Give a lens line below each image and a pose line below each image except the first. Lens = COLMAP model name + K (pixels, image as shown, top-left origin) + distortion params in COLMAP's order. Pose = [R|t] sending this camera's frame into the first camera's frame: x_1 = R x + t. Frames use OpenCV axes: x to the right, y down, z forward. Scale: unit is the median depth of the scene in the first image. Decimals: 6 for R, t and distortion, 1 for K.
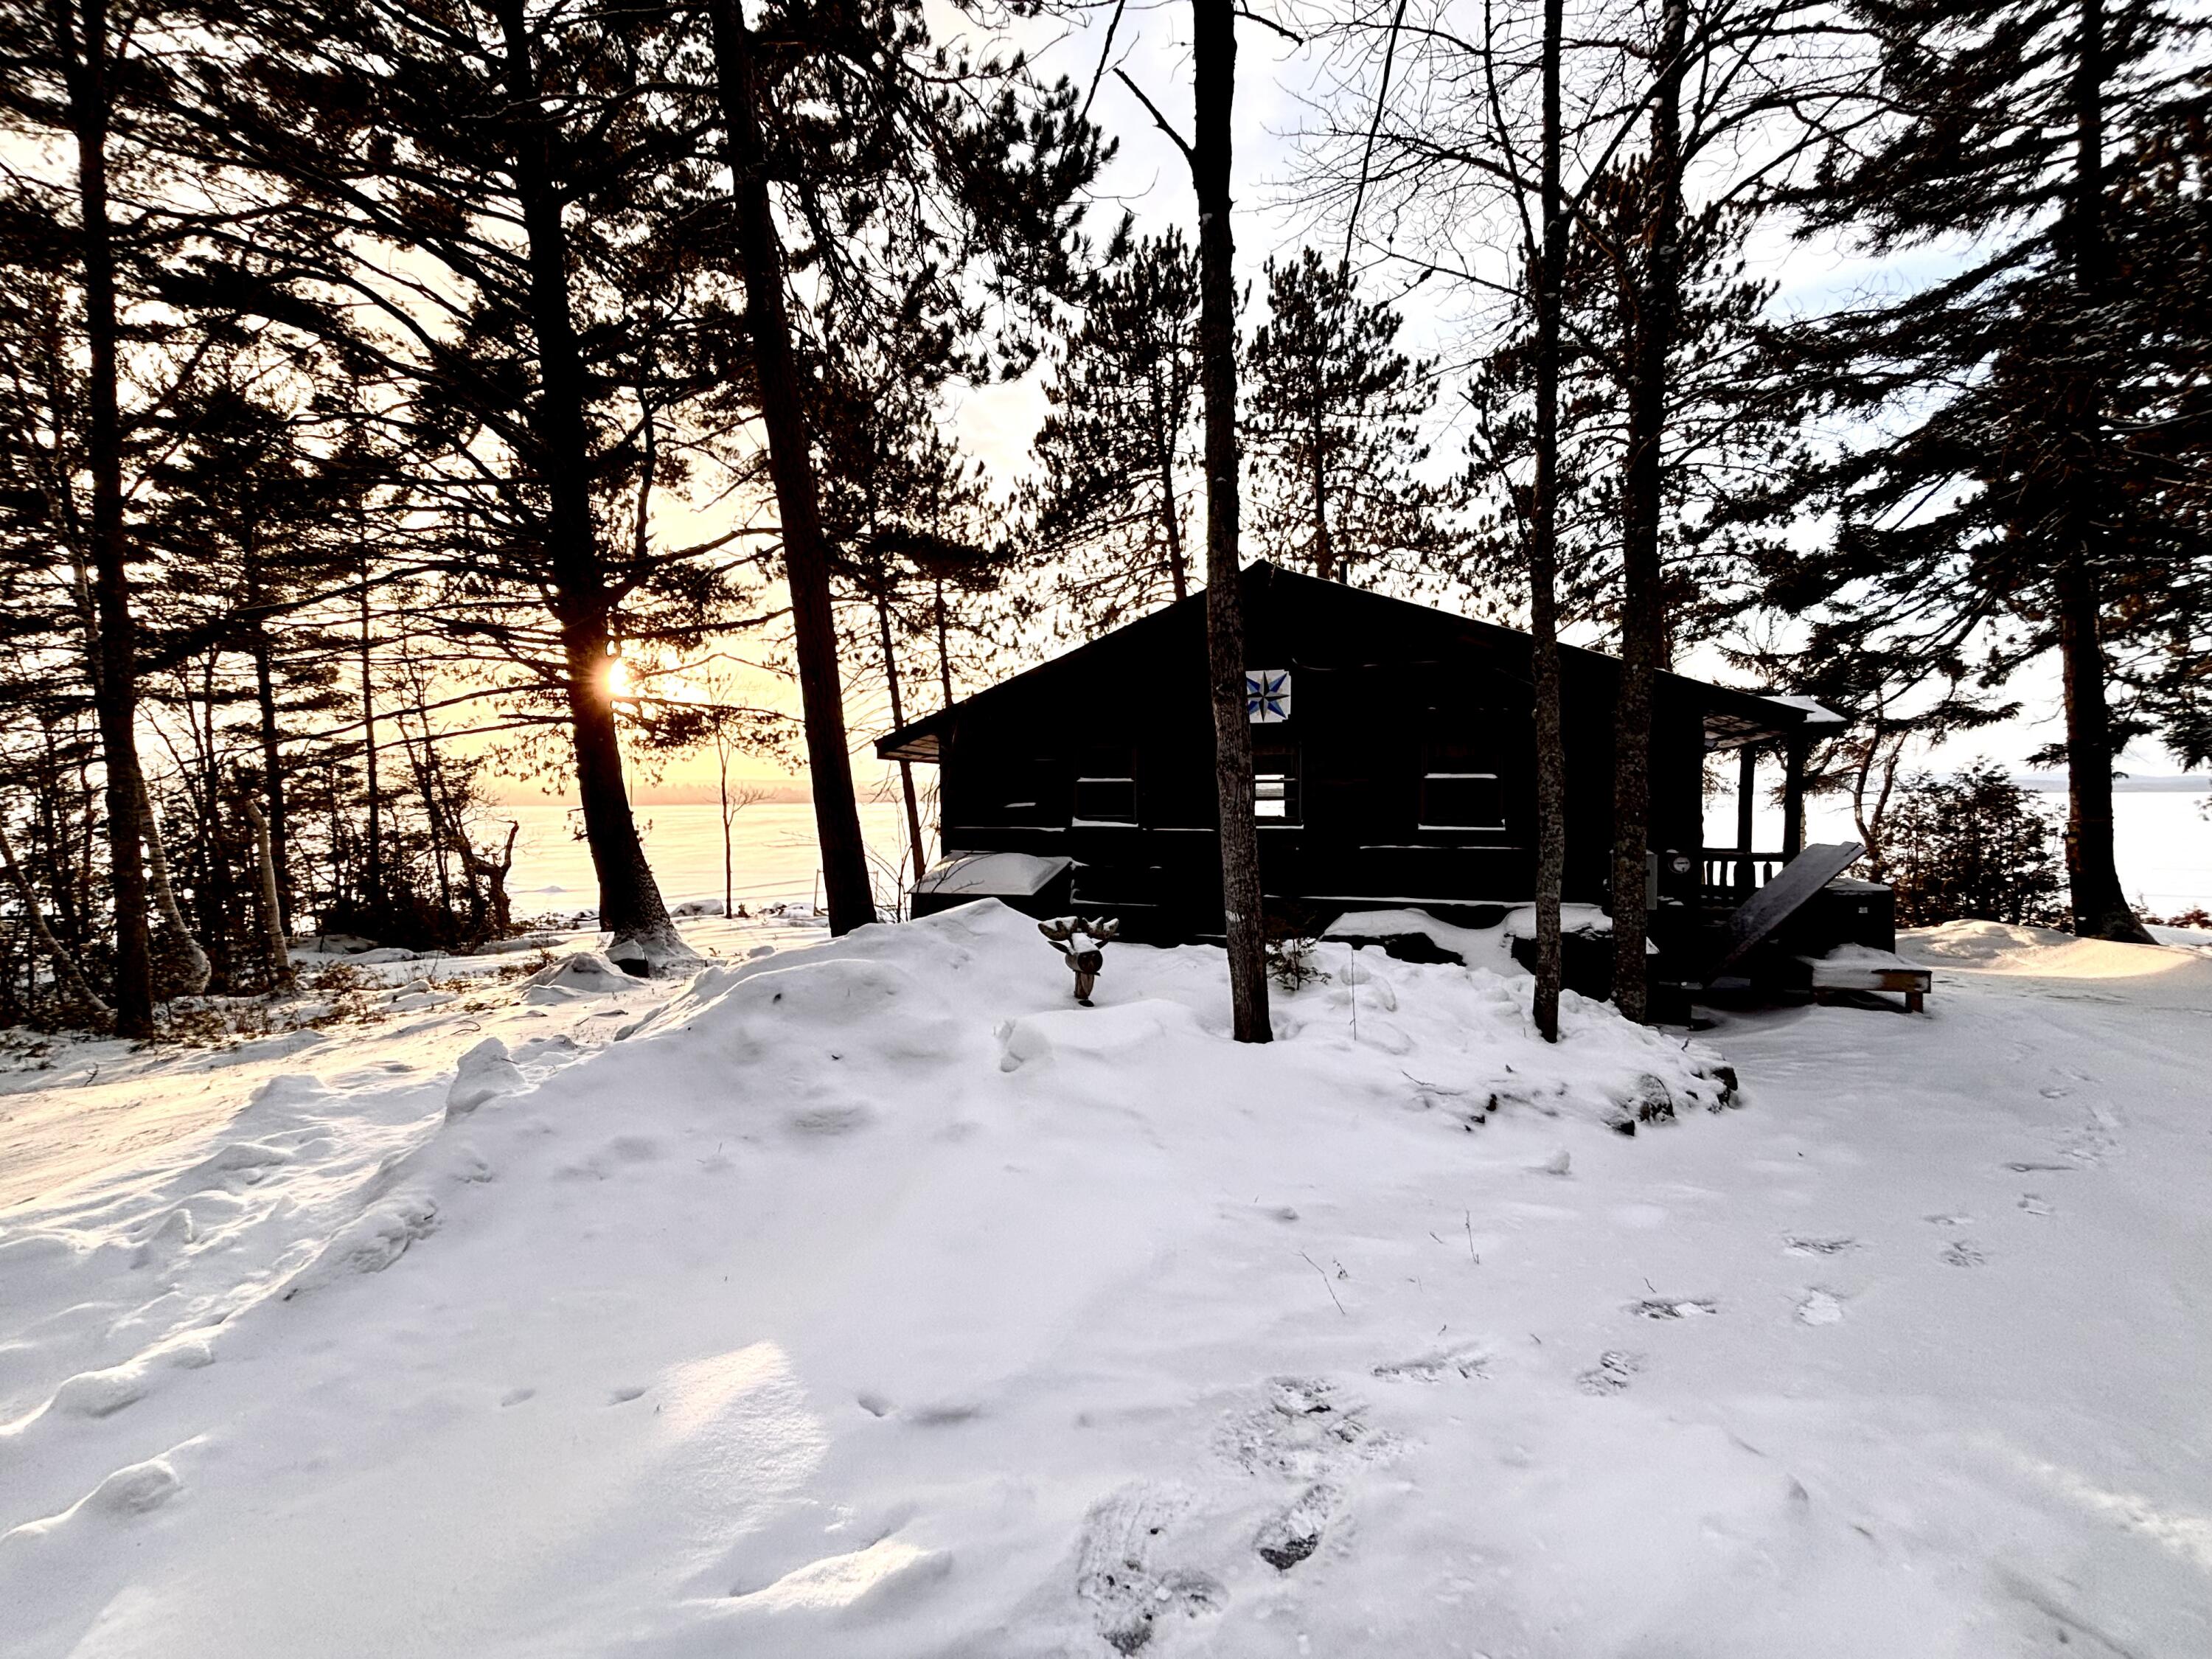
lens RADIAL K [[883.3, 0, 1106.0], [0, 883.3, 829.5], [0, 0, 1]] dist [-0.001414, -0.000540]
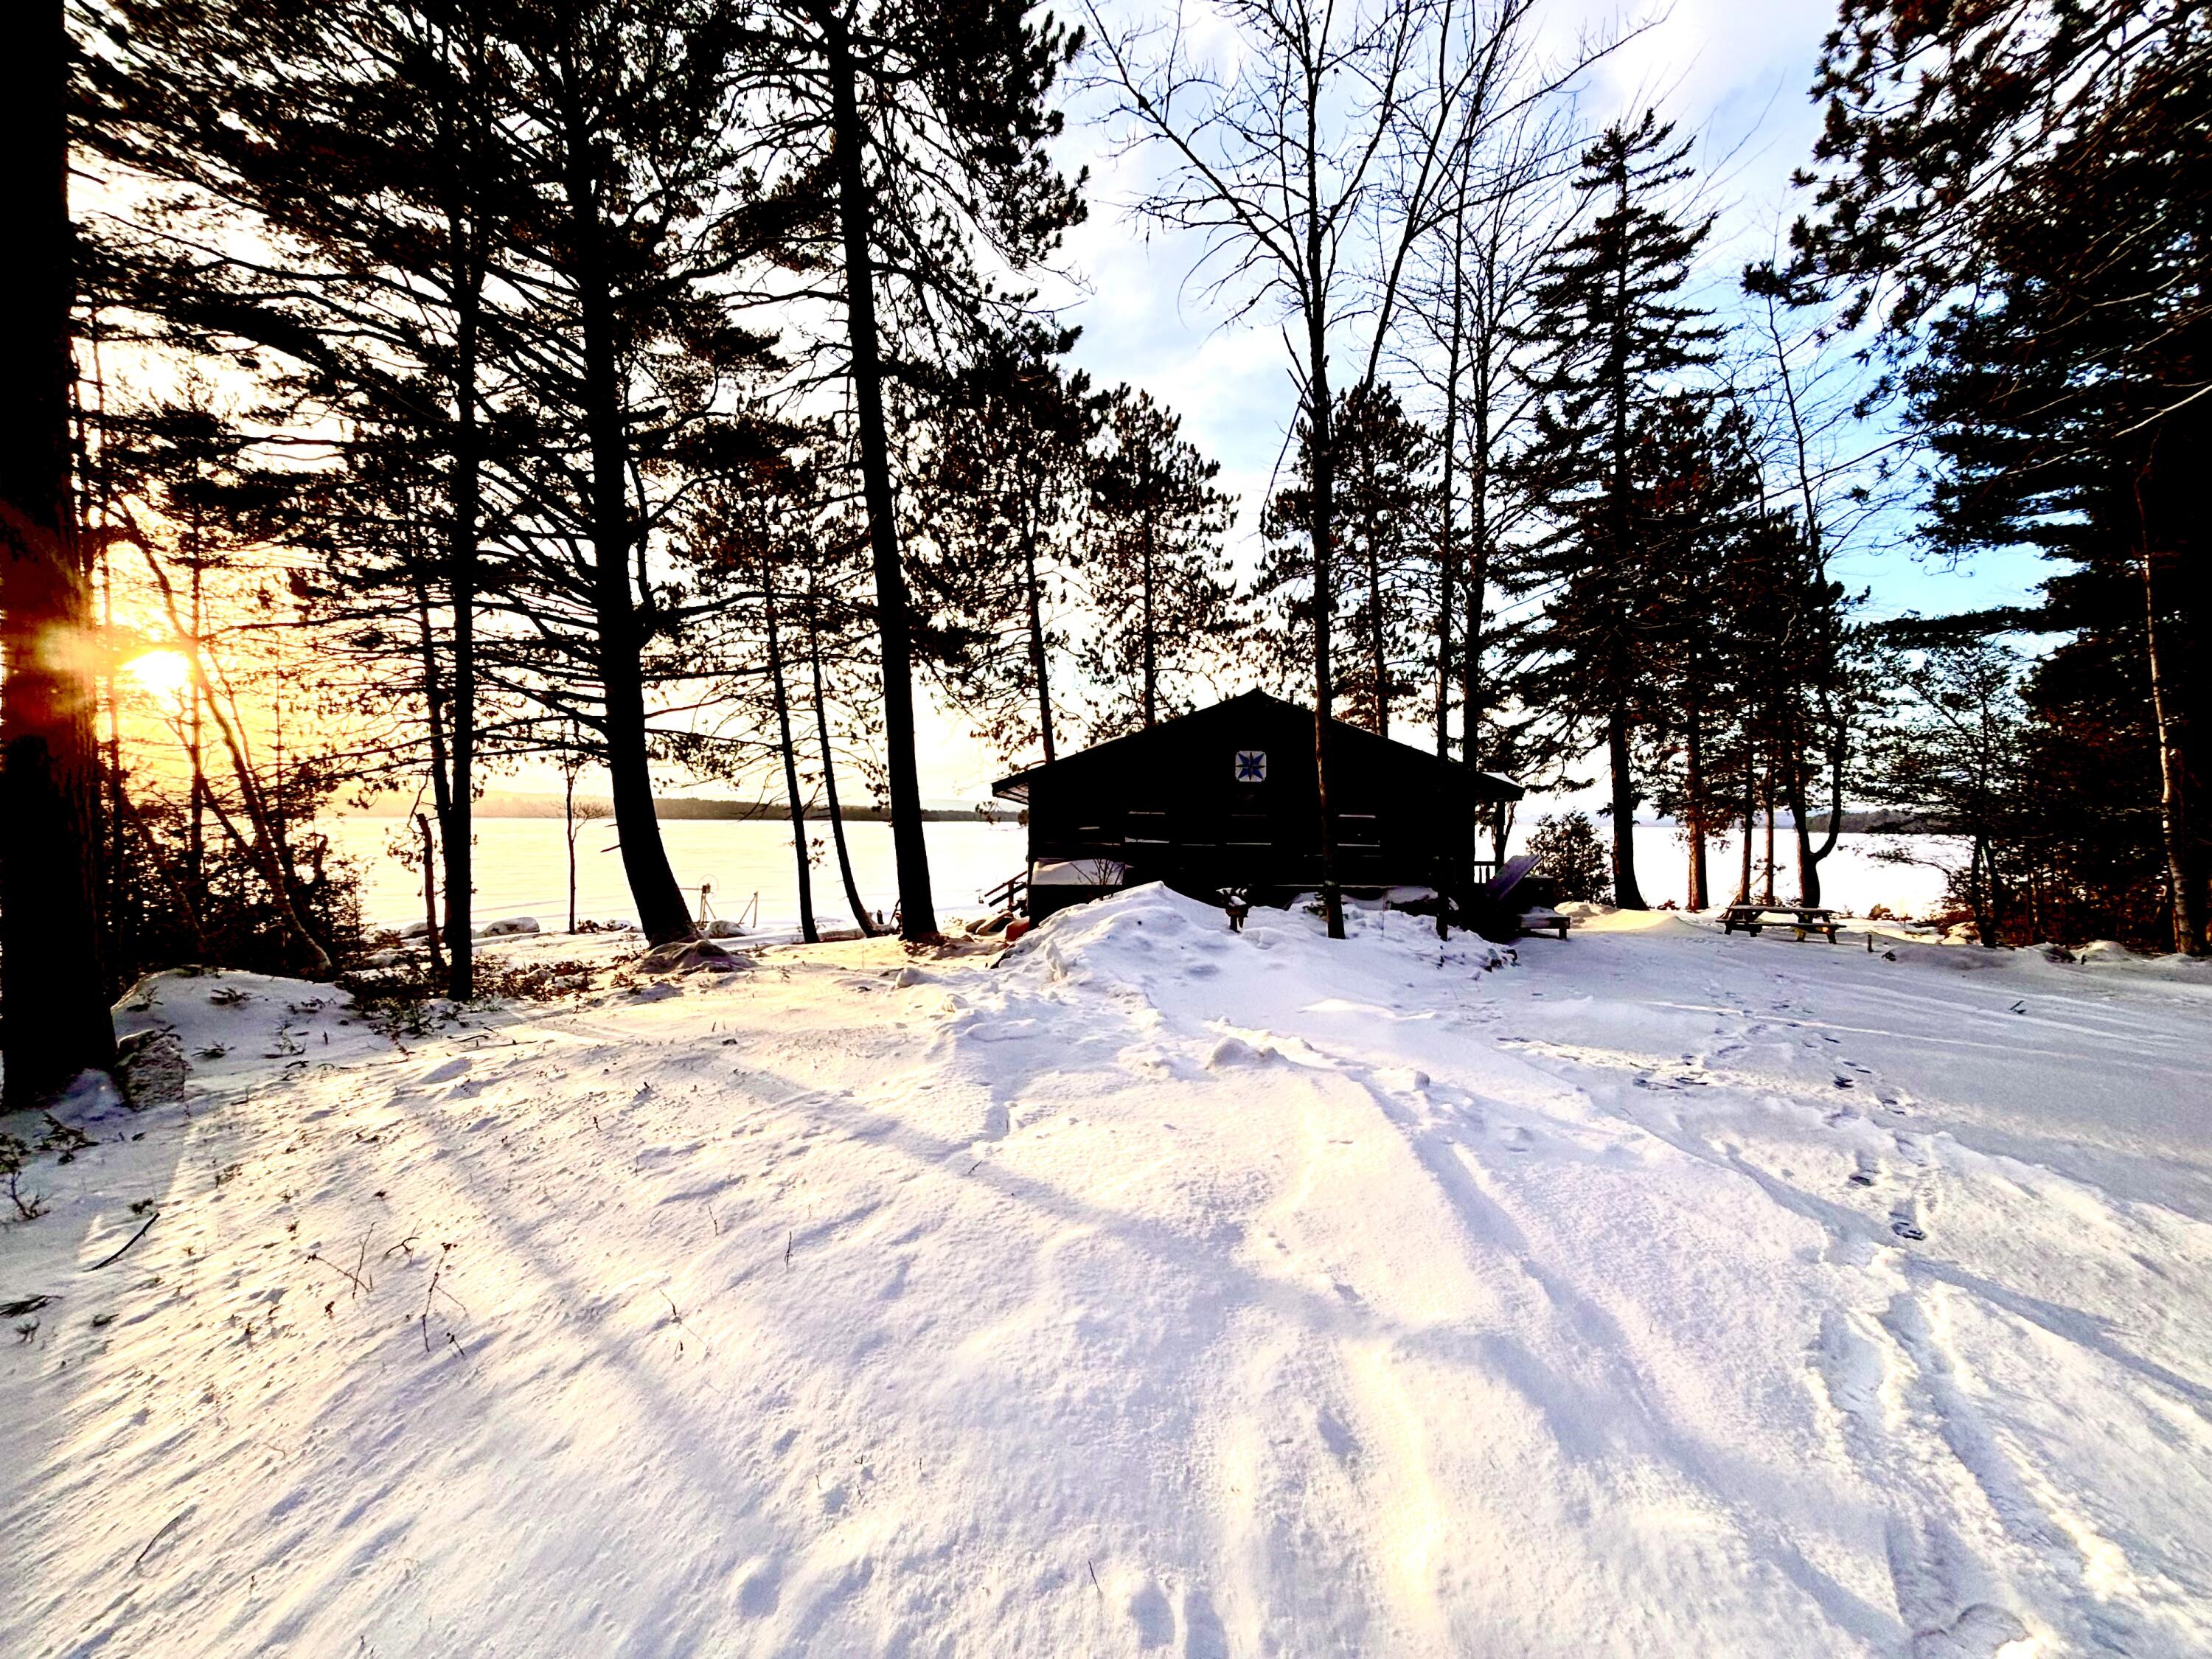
lens RADIAL K [[883.3, 0, 1106.0], [0, 883.3, 829.5], [0, 0, 1]] dist [-0.001414, -0.000540]
pose [[0.948657, 0.013208, 0.316032, -0.411105], [-0.005274, 0.999649, -0.025947, 0.010167], [-0.316263, 0.022948, 0.948394, -0.338331]]
